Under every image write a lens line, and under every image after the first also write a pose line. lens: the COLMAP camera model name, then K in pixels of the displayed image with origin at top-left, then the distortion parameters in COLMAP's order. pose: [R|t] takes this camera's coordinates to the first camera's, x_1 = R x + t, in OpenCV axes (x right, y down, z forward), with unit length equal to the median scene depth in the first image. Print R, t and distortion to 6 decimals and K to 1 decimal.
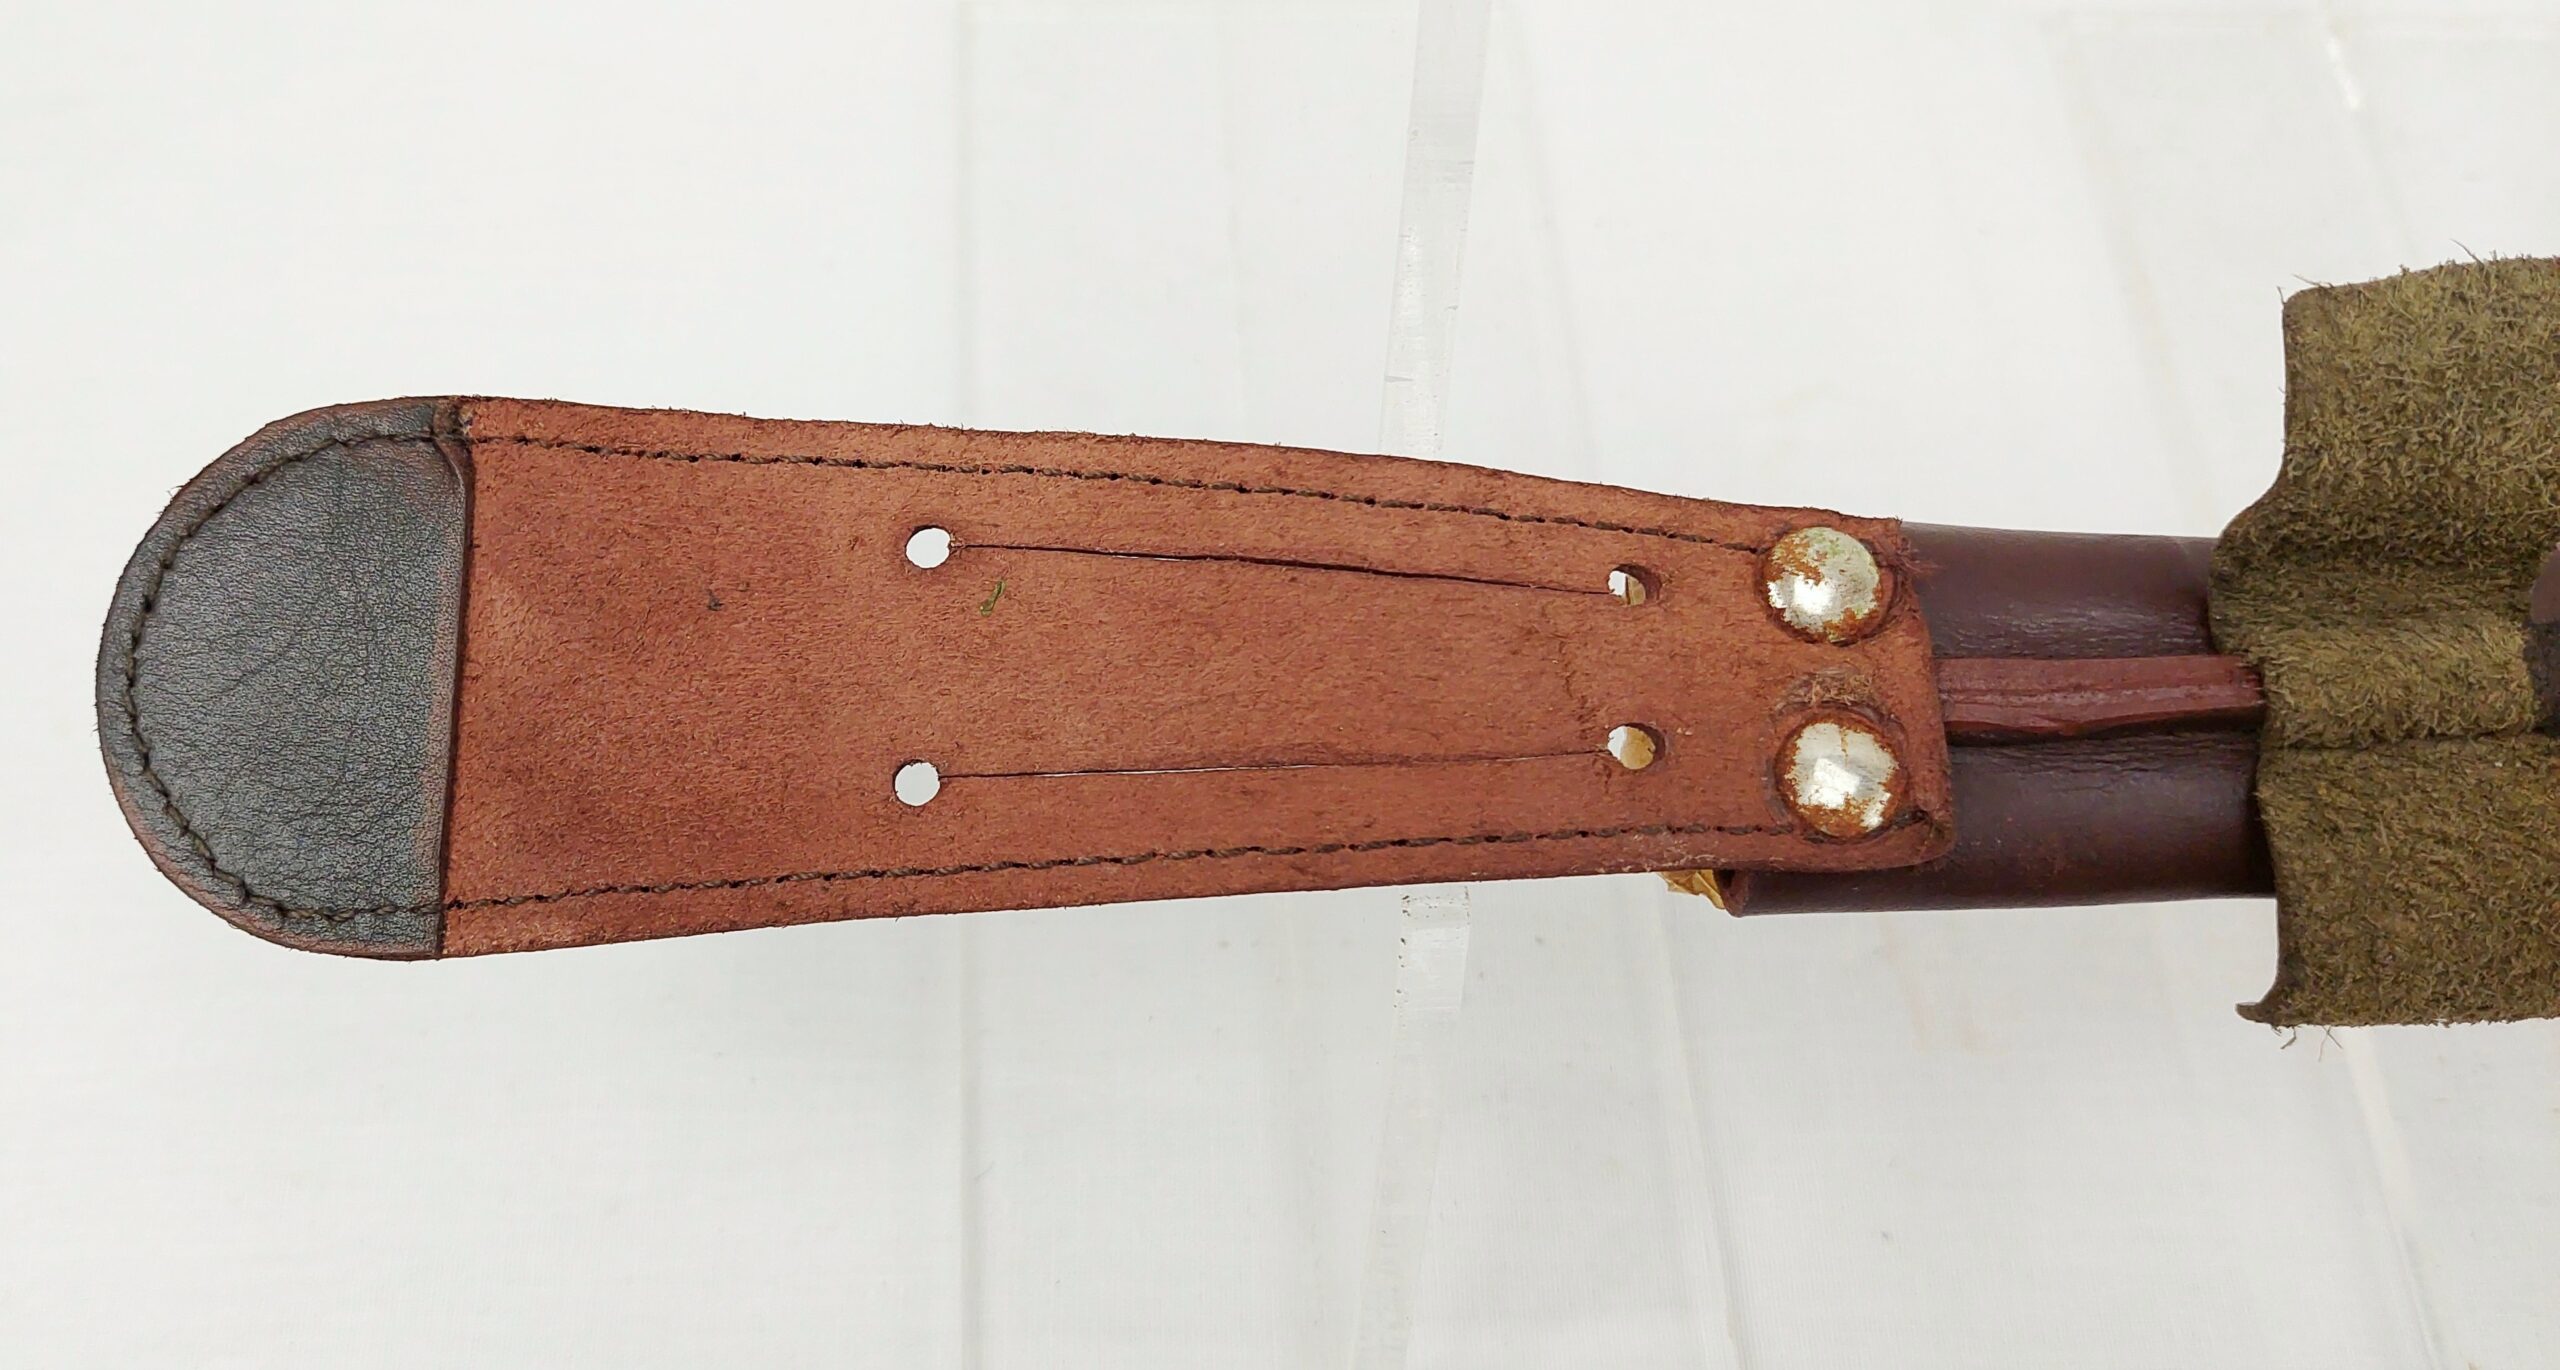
lens RADIAL K [[1963.2, 0, 1283.5], [0, 1963.2, 685.0], [0, 0, 1]] dist [-0.015818, -0.001939]
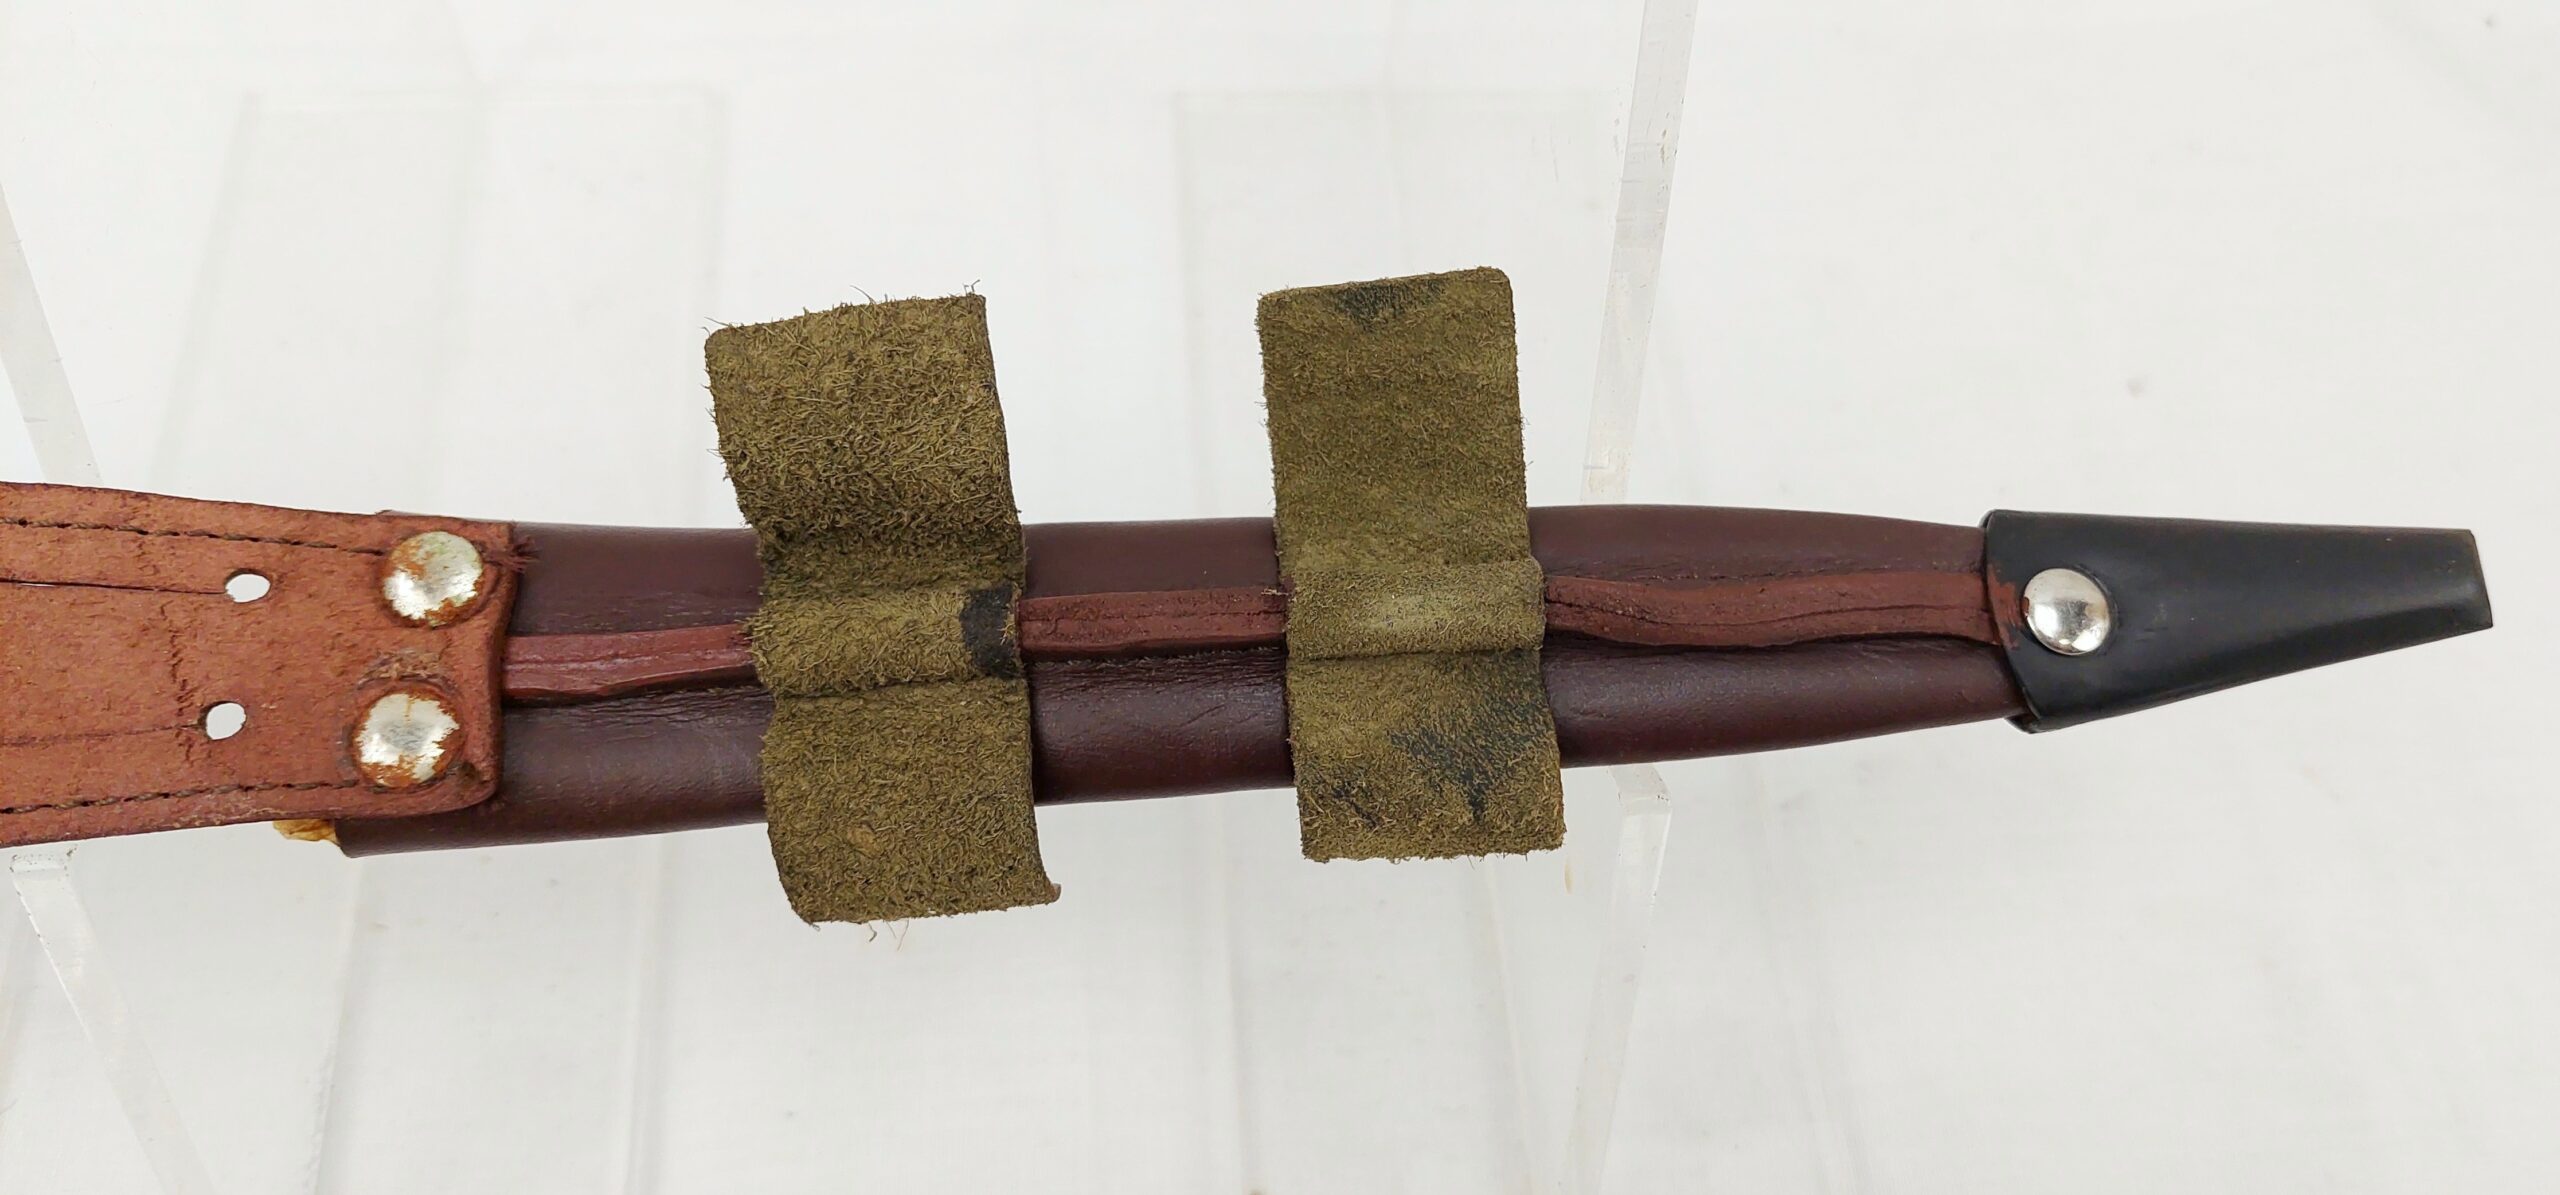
lens RADIAL K [[1665.0, 0, 1260.5], [0, 1665.0, 609.7], [0, 0, 1]] dist [0.008528, 0.001740]
pose [[0.994695, -0.038266, 0.095486, 0.703714], [0.041139, 0.998753, -0.028302, 0.018504], [-0.094283, 0.032080, 0.995028, -0.074864]]
